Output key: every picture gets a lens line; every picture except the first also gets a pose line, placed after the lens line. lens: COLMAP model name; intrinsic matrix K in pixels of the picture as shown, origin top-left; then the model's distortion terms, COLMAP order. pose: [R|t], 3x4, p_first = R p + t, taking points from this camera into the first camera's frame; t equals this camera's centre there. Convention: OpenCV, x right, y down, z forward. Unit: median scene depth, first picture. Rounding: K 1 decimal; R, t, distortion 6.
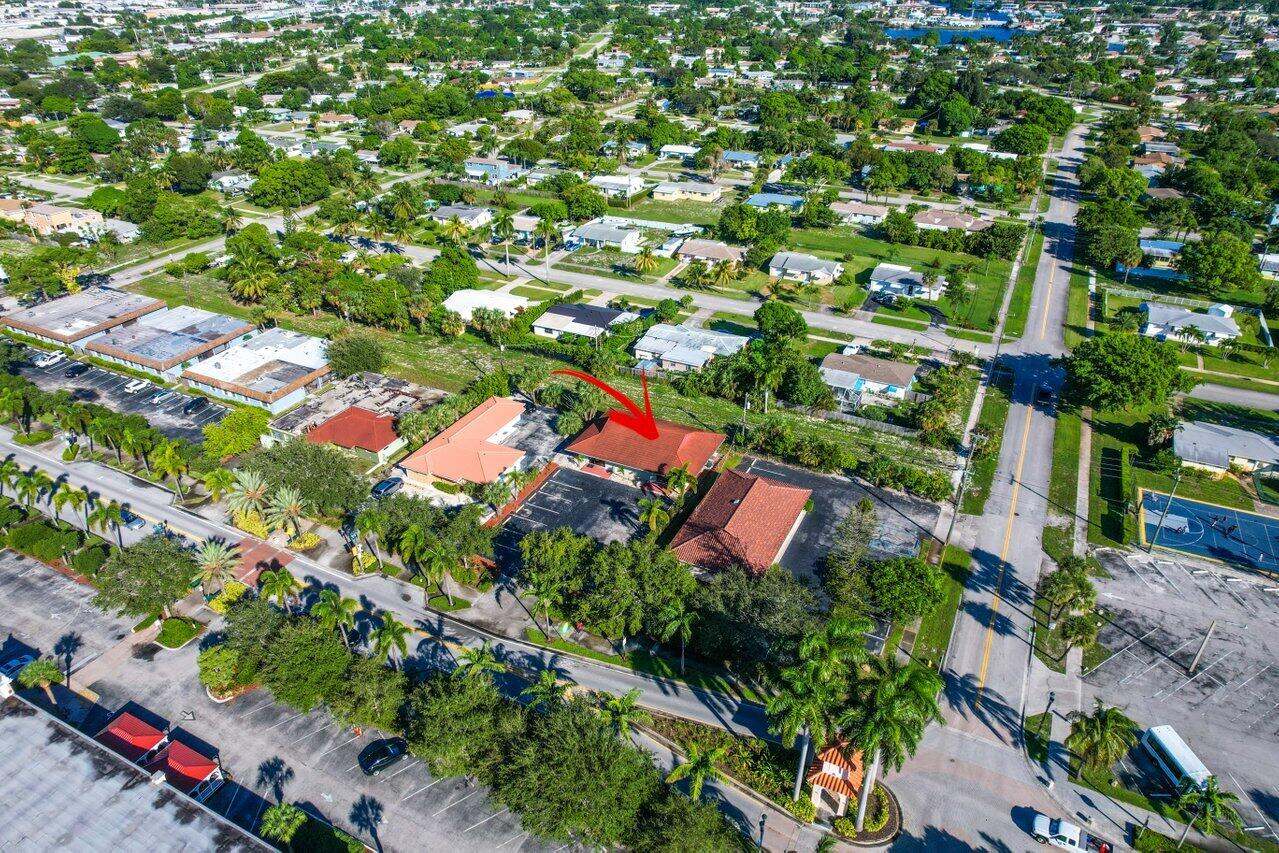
lens RADIAL K [[816.1, 0, 639.5], [0, 816.1, 426.5], [0, 0, 1]] dist [-0.057429, 0.046892]
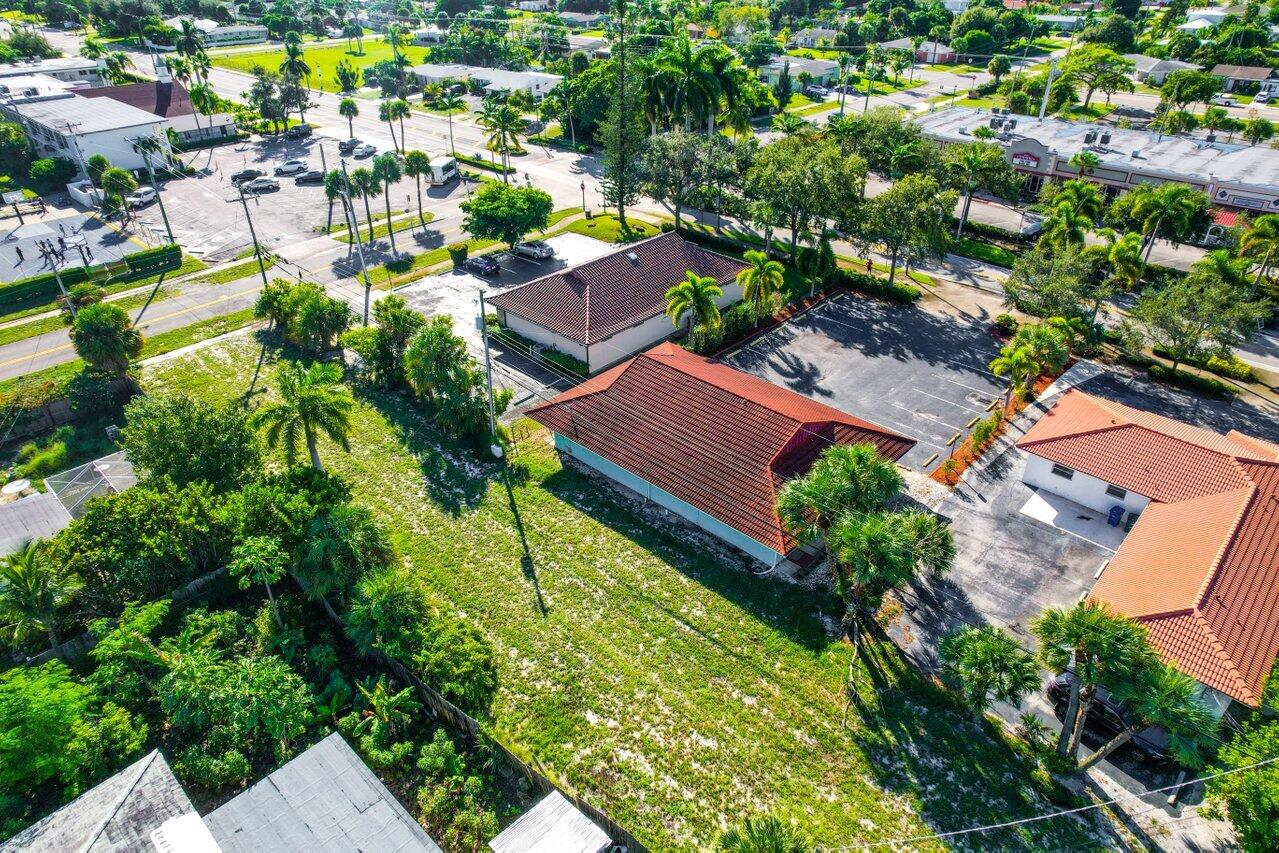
lens RADIAL K [[816.1, 0, 639.5], [0, 816.1, 426.5], [0, 0, 1]] dist [-0.057429, 0.046892]
pose [[-0.958202, -0.137597, 0.250830, -0.053835], [0.160059, 0.468861, 0.868649, -0.321768], [-0.237128, 0.872489, -0.427240, 1.096234]]
